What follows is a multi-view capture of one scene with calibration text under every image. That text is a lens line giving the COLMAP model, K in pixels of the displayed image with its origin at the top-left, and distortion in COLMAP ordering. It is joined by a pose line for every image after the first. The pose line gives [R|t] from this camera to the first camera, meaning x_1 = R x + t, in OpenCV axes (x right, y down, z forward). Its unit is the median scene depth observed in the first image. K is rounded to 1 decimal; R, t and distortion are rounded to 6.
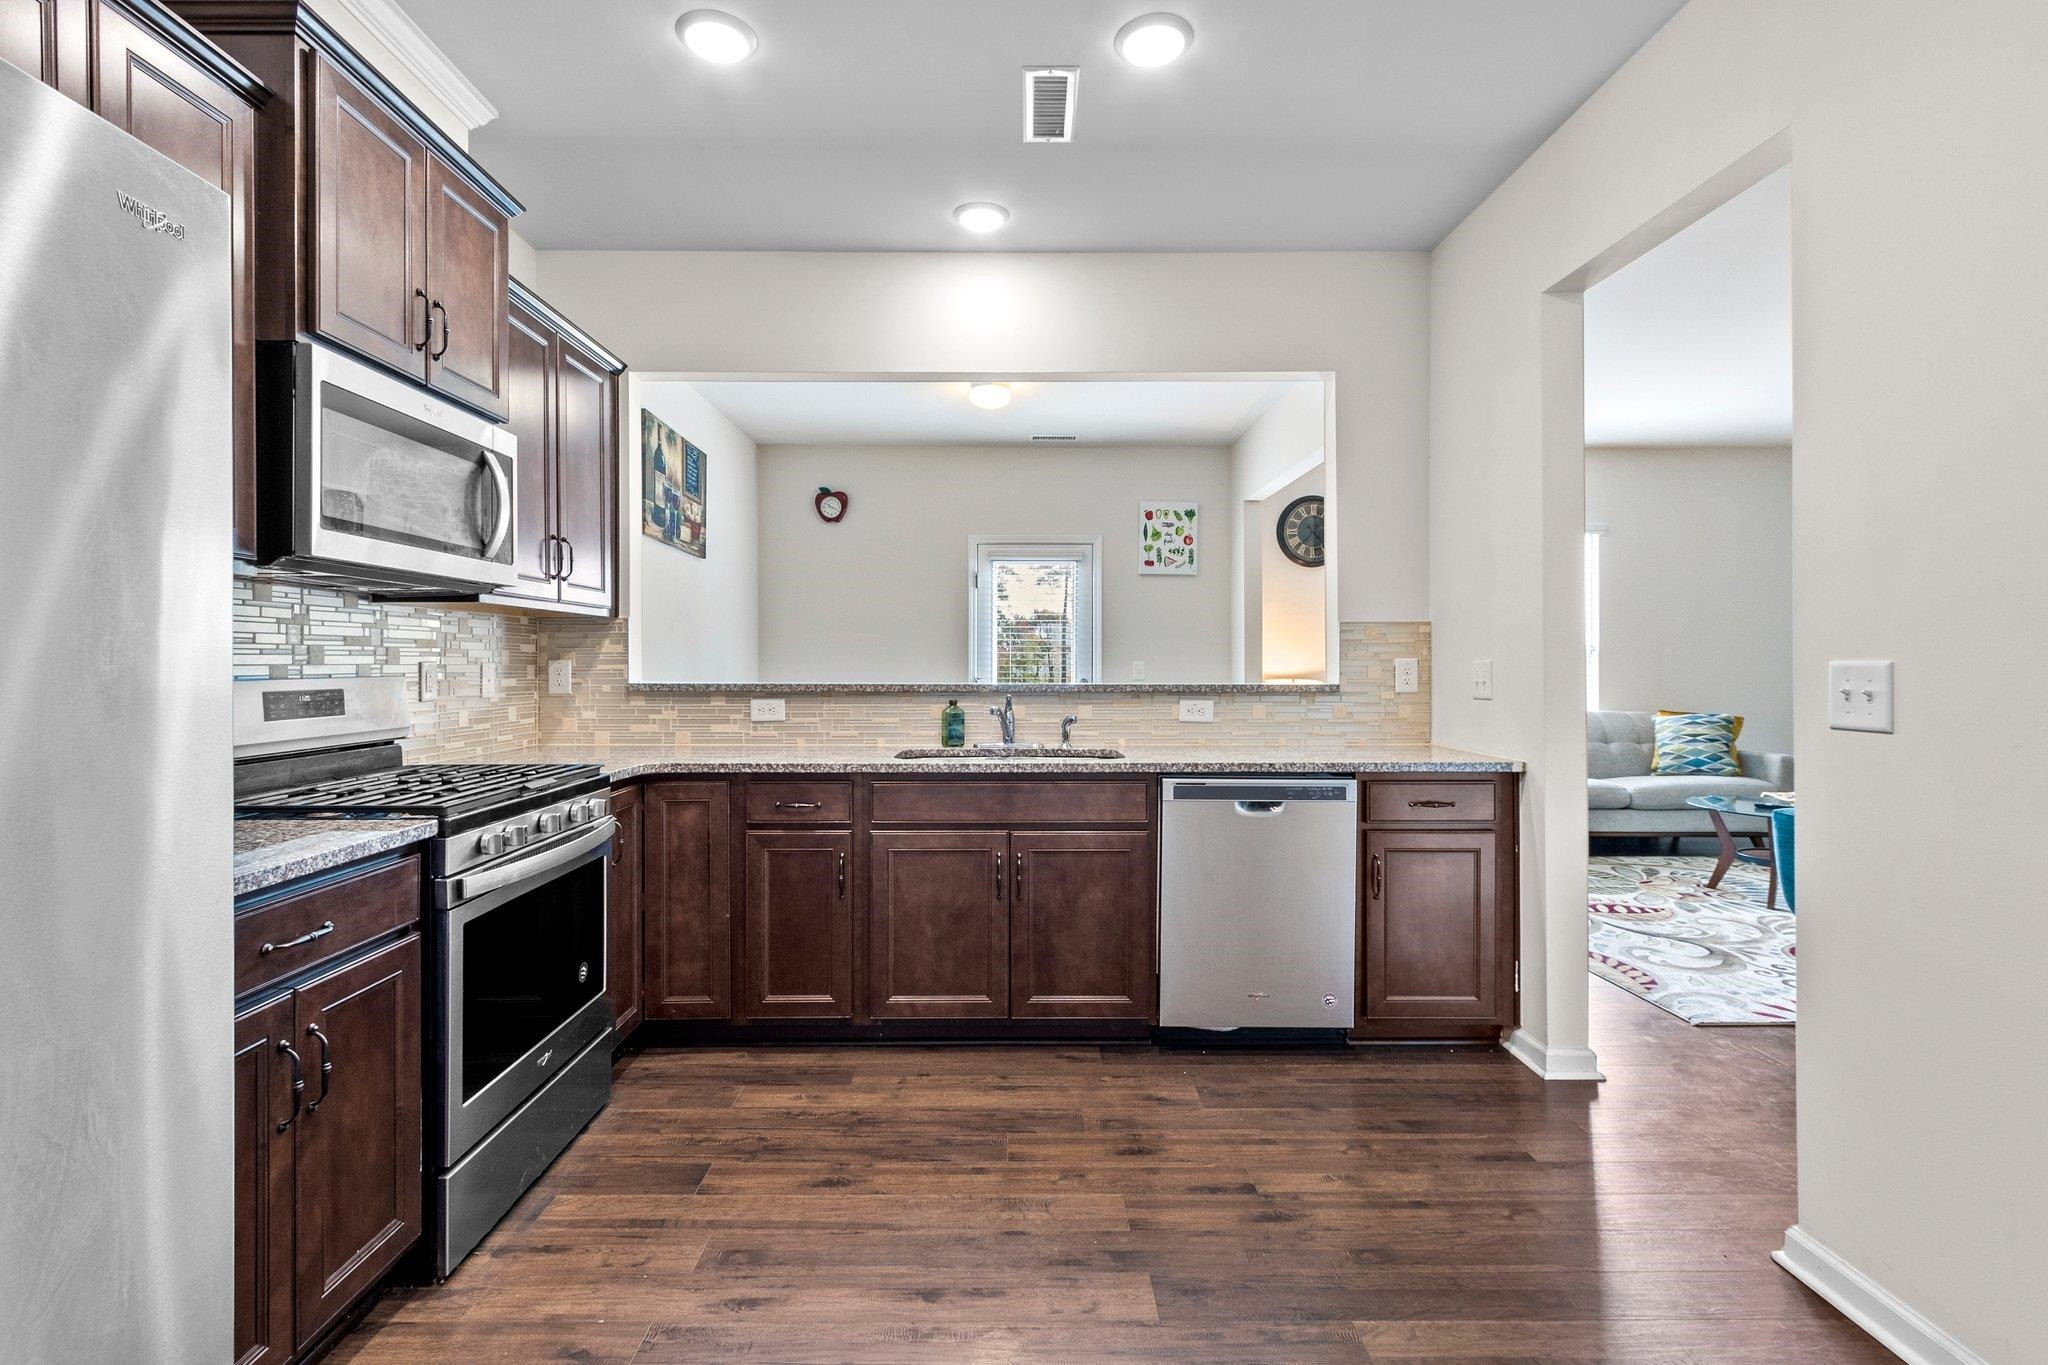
lens RADIAL K [[948.4, 0, 1020.7], [0, 948.4, 659.0], [0, 0, 1]] dist [0.006163, -0.001841]
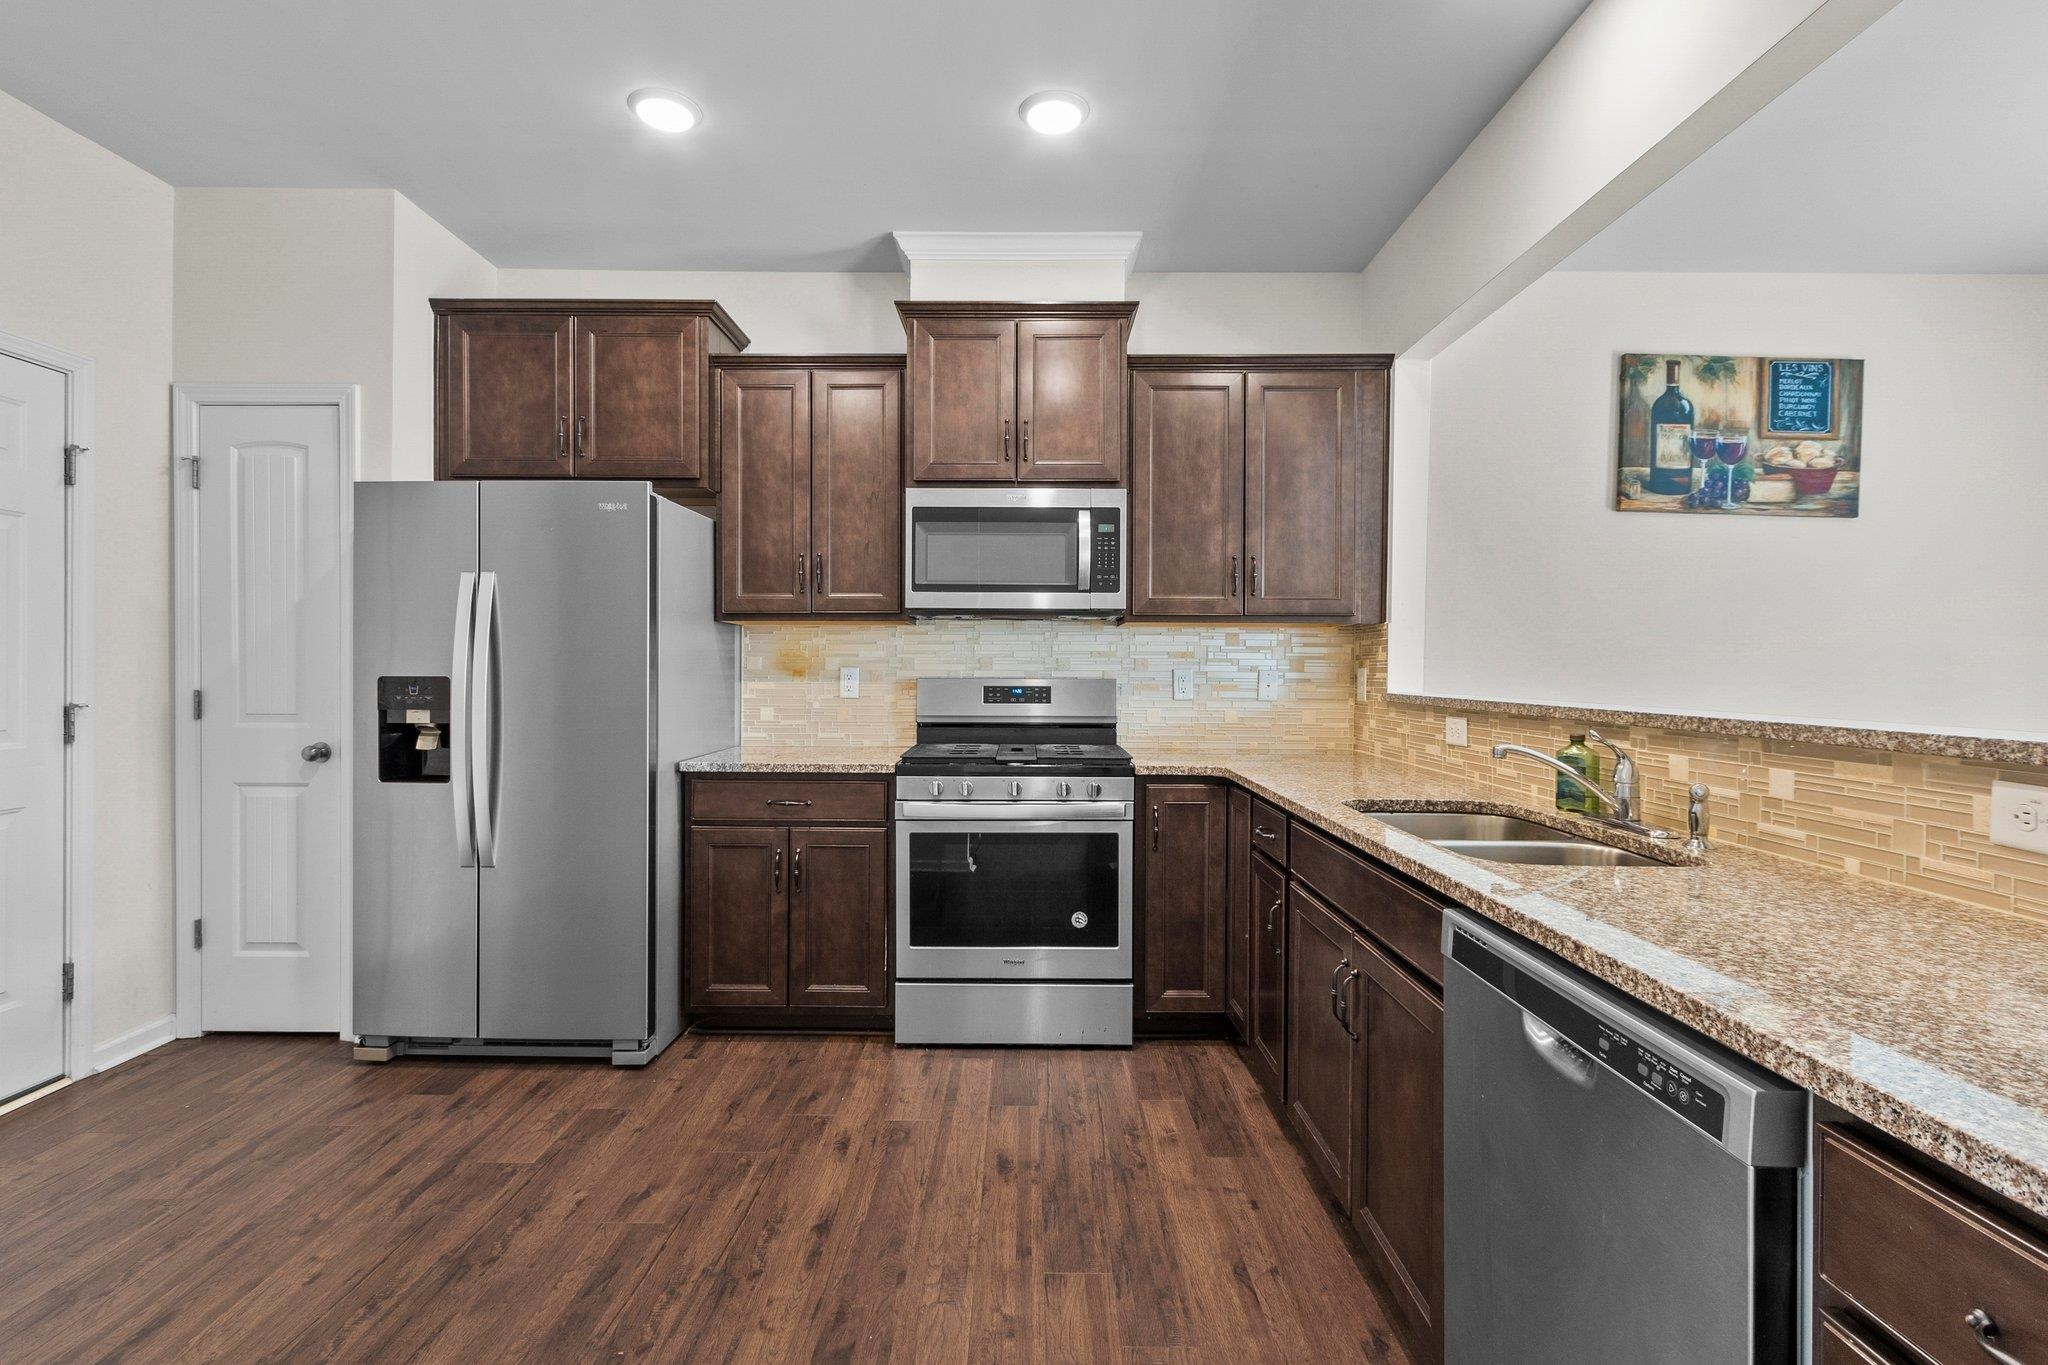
lens RADIAL K [[948.4, 0, 1027.6], [0, 948.4, 677.4], [0, 0, 1]] dist [0.006163, -0.001841]
pose [[-0.020338, 0.009374, -0.999749, 0.638917], [-0.001822, 0.999954, 0.009413, 0.002467], [0.999792, 0.002013, -0.020320, 0.791400]]
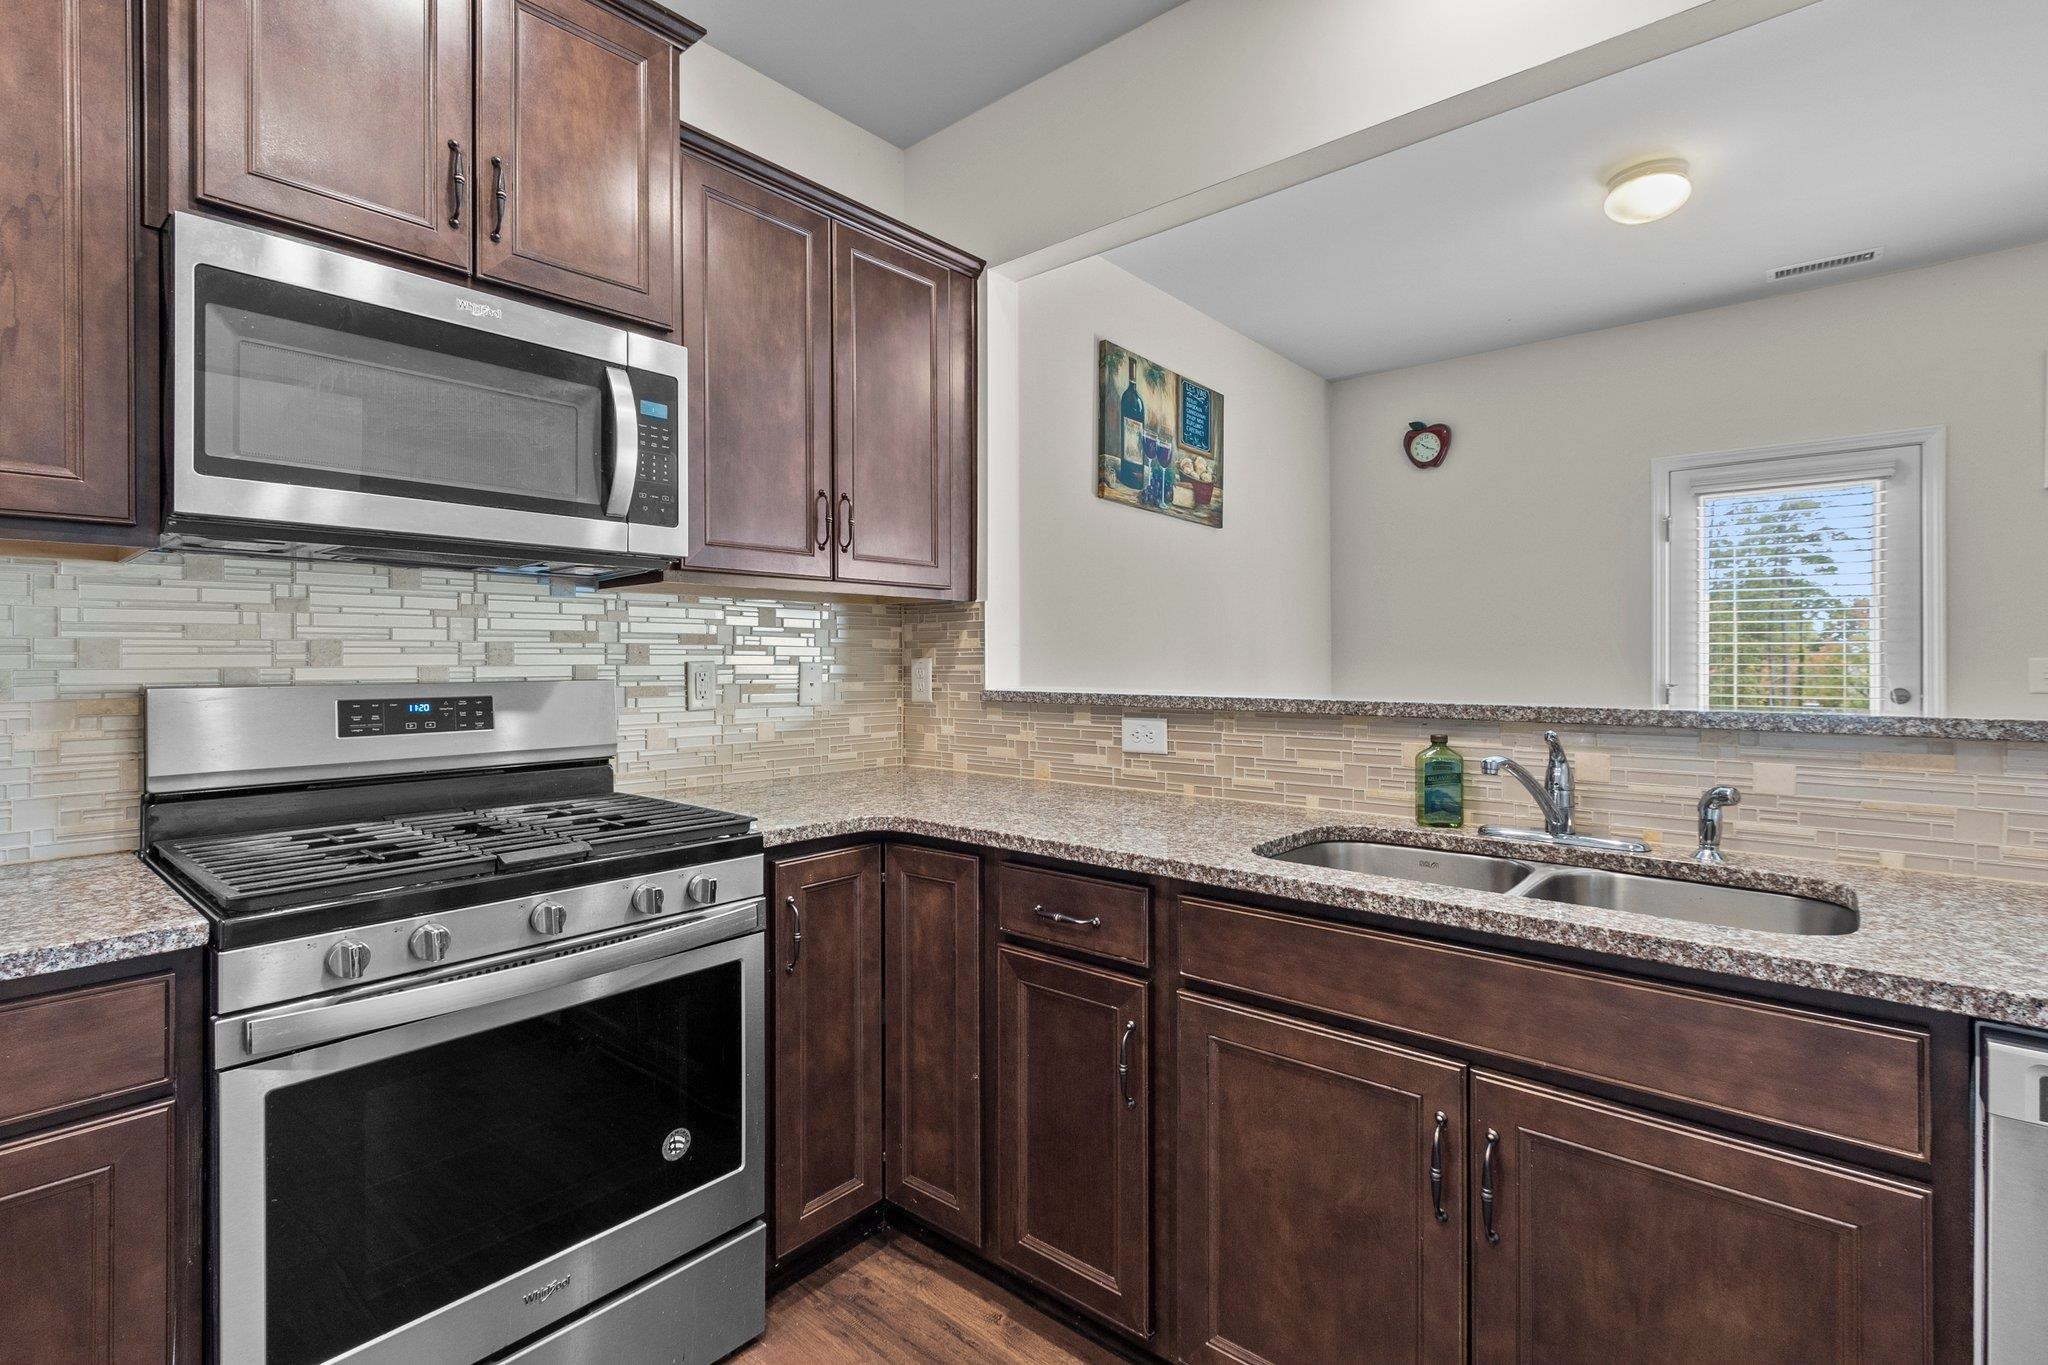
lens RADIAL K [[948.4, 0, 1024.2], [0, 948.4, 657.4], [0, 0, 1]] dist [0.006163, -0.001841]
pose [[0.747708, -0.003418, -0.664019, 0.120162], [0.004427, 0.999990, -0.000163, 0.000867], [0.664013, -0.002818, 0.747716, 0.559371]]
